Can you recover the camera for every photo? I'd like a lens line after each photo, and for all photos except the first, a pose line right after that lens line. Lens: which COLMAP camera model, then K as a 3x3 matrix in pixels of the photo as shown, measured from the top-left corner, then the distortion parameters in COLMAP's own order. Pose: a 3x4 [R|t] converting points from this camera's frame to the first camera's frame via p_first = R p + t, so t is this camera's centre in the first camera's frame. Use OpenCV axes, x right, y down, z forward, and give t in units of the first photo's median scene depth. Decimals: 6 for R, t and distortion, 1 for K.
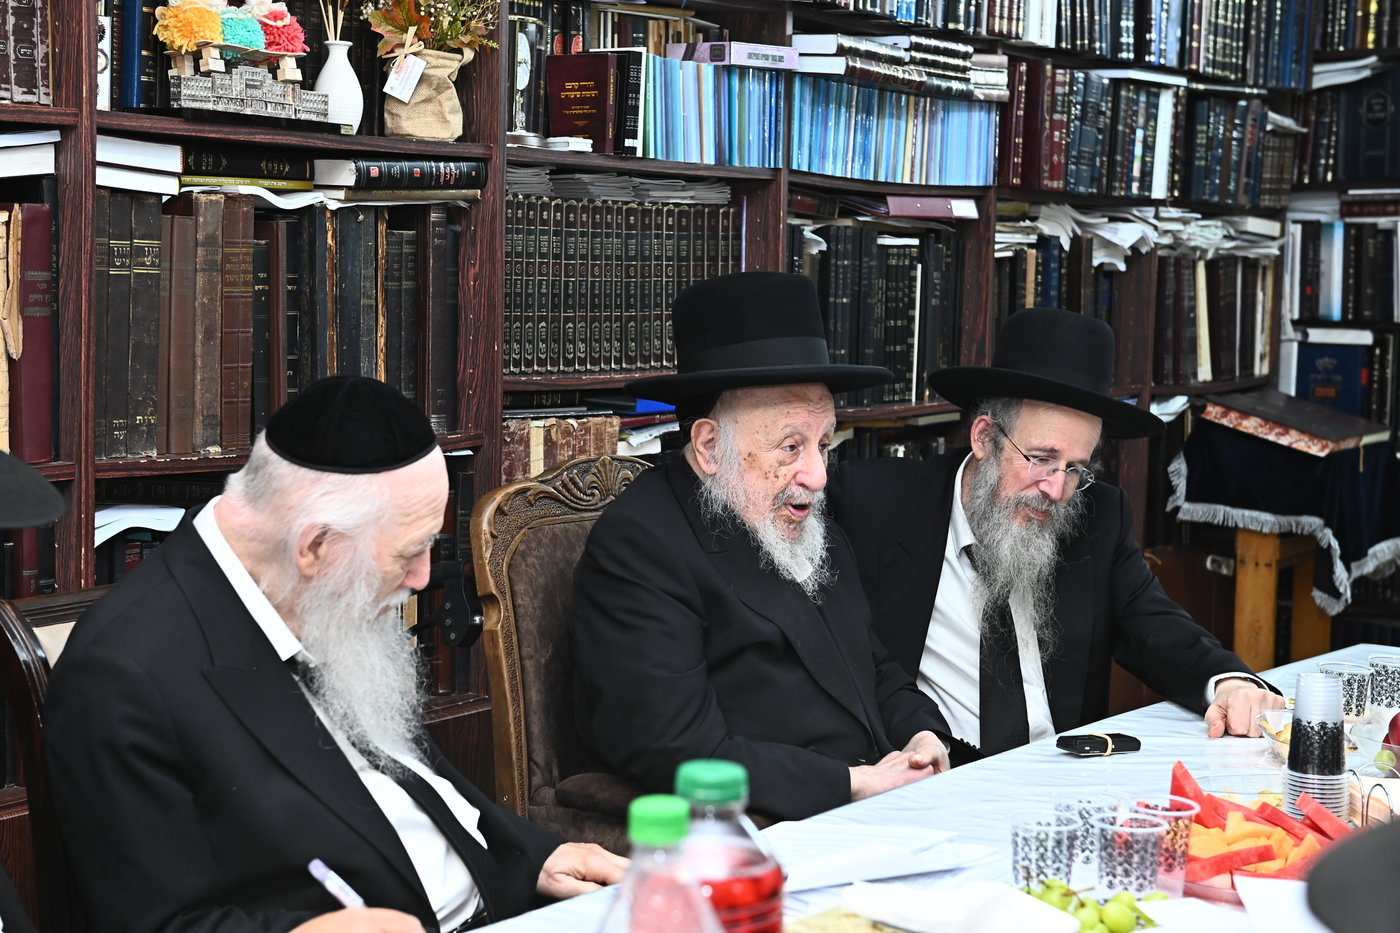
lens RADIAL K [[2427.6, 0, 692.0], [0, 2427.6, 465.1], [0, 0, 1]] dist [0.153376, 0.000000]
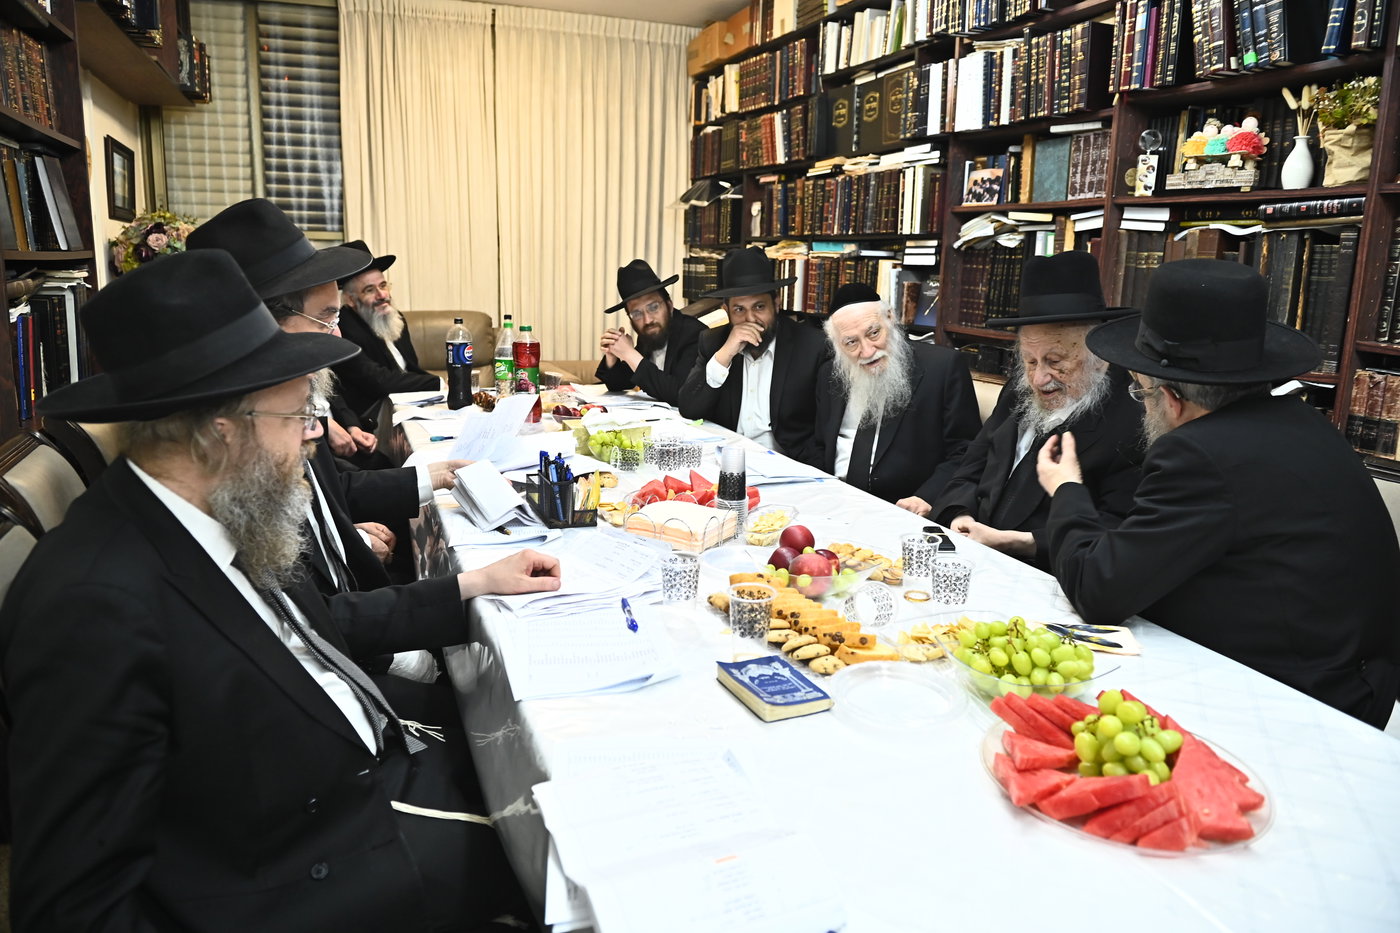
lens RADIAL K [[964.0, 0, 698.4], [0, 964.0, 462.6], [0, 0, 1]] dist [-0.055853, 0.006920]
pose [[-0.553800, 0.130811, -0.822310, 0.674430], [-0.115127, 0.966067, 0.231214, -0.054018], [0.824652, 0.222716, -0.519949, 1.047354]]
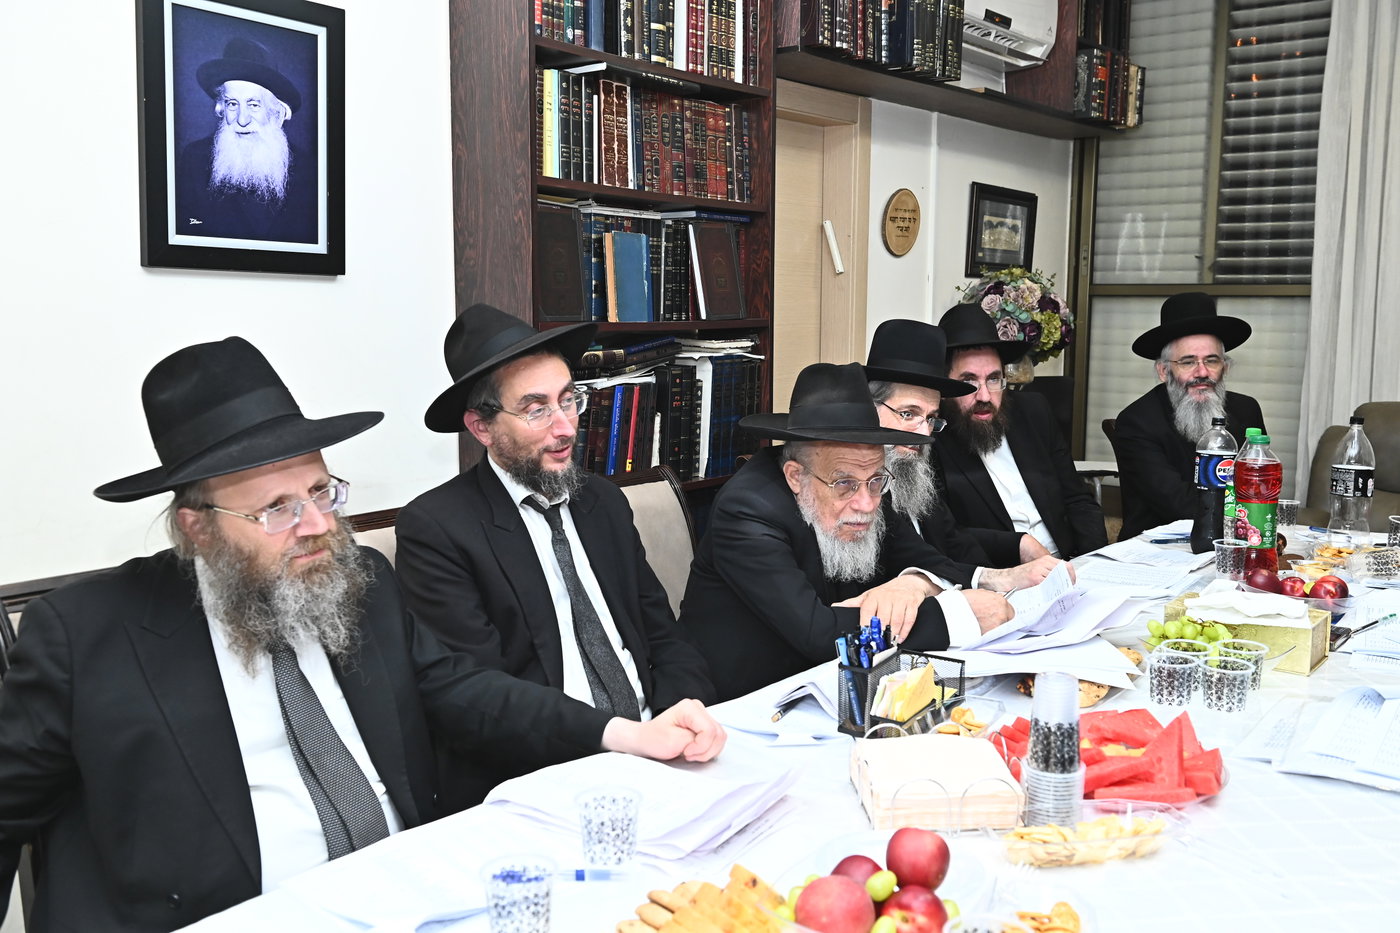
lens RADIAL K [[1301.5, 0, 698.2], [0, 1301.5, 464.8], [0, 0, 1]] dist [-0.024903, 0.000000]
pose [[-0.996206, -0.040219, 0.077177, 0.239534], [-0.022638, 0.976037, 0.216426, -0.091876], [-0.084032, 0.213857, -0.973244, 1.188313]]
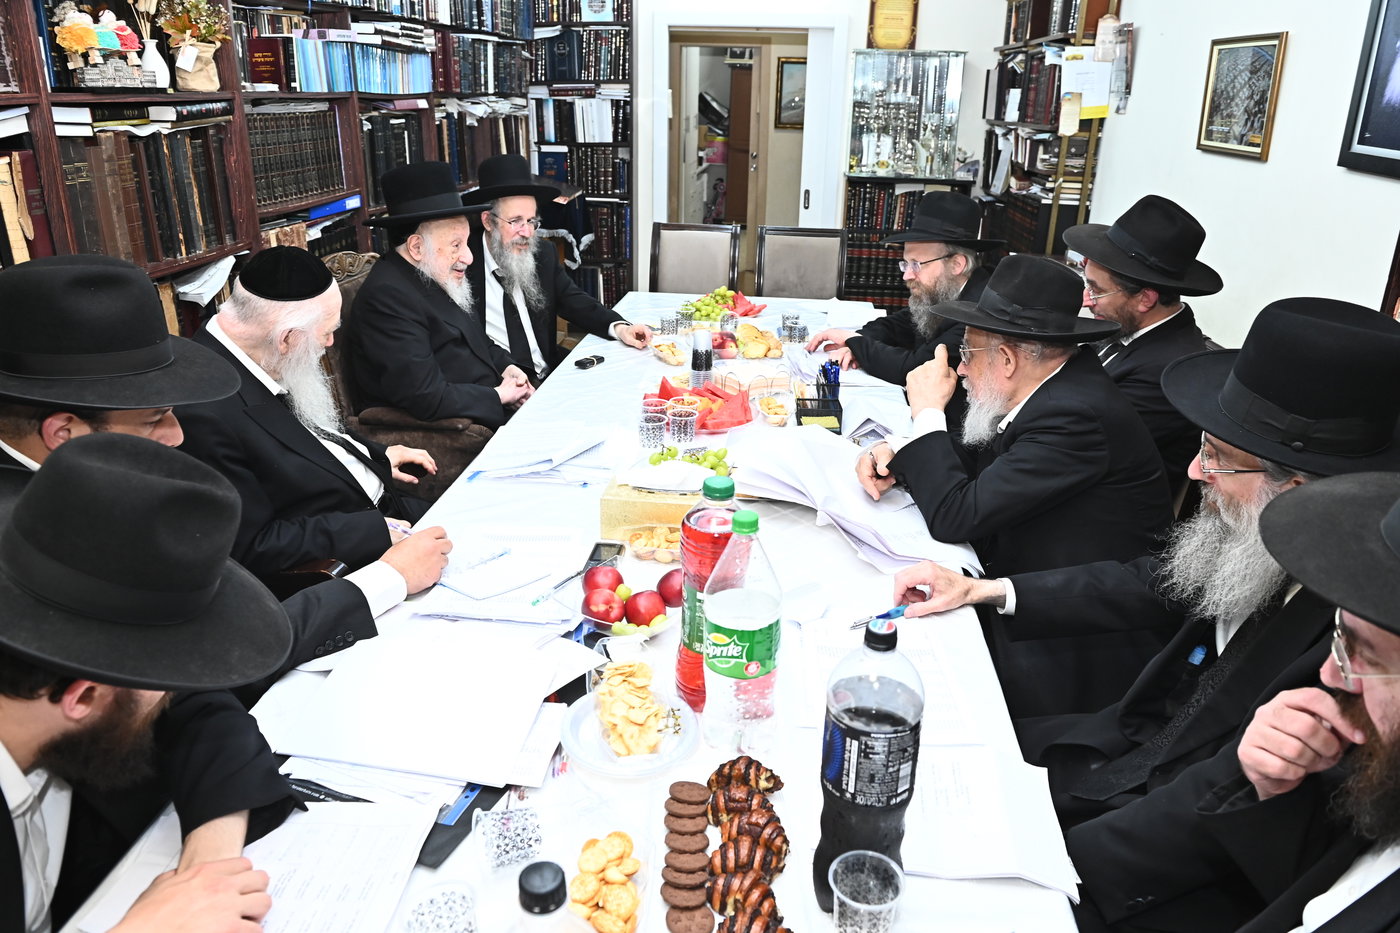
lens RADIAL K [[964.0, 0, 700.5], [0, 964.0, 471.0], [0, 0, 1]] dist [-0.055853, 0.006920]
pose [[0.874402, -0.188514, 0.447083, -0.158433], [0.047402, 0.950219, 0.307955, -0.060560], [-0.482880, -0.248084, 0.839810, 0.115778]]
